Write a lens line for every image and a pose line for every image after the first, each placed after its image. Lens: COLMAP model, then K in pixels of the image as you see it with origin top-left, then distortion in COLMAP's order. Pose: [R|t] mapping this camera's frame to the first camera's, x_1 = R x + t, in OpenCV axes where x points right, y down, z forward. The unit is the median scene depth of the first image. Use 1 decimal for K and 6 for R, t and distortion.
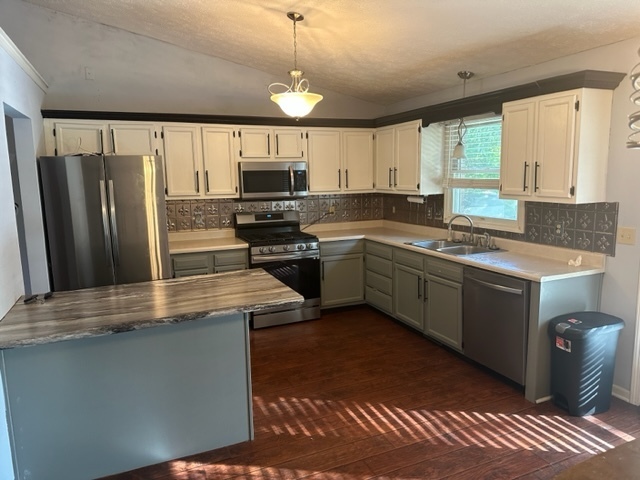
lens RADIAL K [[447.5, 0, 320.6], [0, 447.5, 236.9], [0, 0, 1]] dist [0.104372, -0.136099]
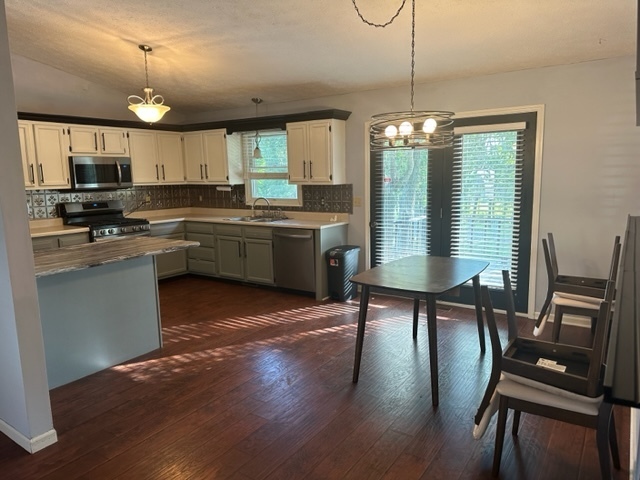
lens RADIAL K [[447.5, 0, 320.6], [0, 447.5, 236.9], [0, 0, 1]] dist [0.104372, -0.136099]
pose [[0.851146, -0.071471, 0.520041, -0.324312], [0.075555, 0.997052, 0.013368, 0.083432], [-0.519463, 0.027913, 0.854037, -0.366651]]
